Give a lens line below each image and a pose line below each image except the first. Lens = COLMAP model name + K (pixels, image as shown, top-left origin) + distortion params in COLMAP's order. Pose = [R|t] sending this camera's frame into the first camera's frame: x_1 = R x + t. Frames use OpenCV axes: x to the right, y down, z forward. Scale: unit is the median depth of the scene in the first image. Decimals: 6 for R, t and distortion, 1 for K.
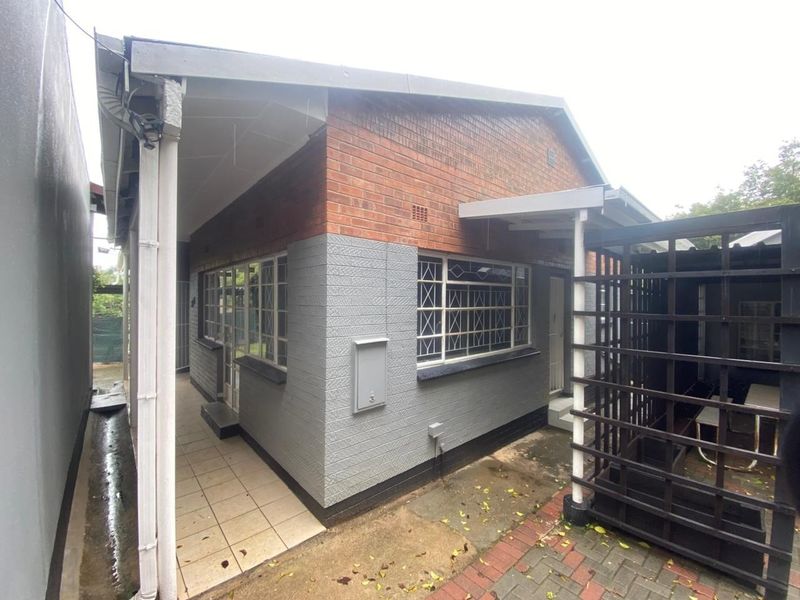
lens RADIAL K [[327.1, 0, 401.0], [0, 327.1, 301.8], [0, 0, 1]] dist [0.025929, -0.000143]
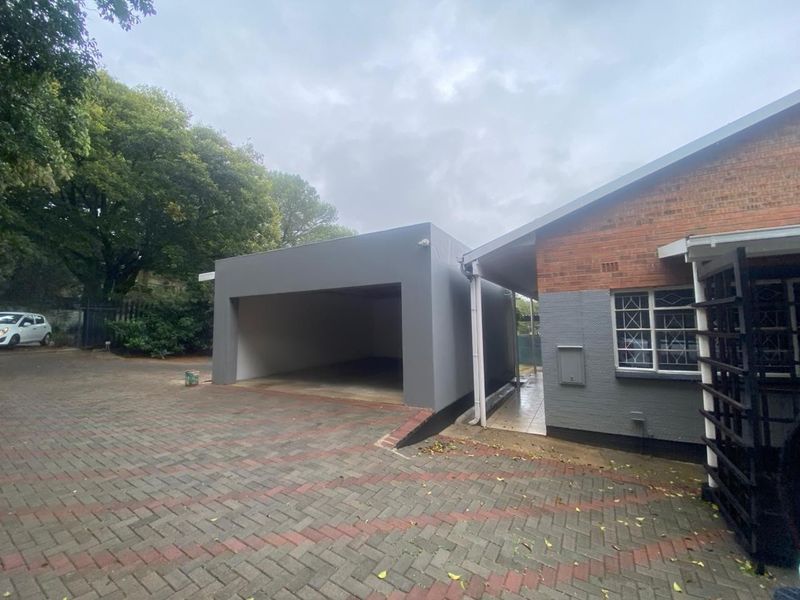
lens RADIAL K [[327.1, 0, 400.4], [0, 327.1, 301.4], [0, 0, 1]] dist [0.025929, -0.000143]
pose [[0.299370, -0.078639, -0.950891, 1.160283], [0.017078, 0.996880, -0.077065, -0.006148], [0.953984, 0.006832, 0.299779, -0.380393]]
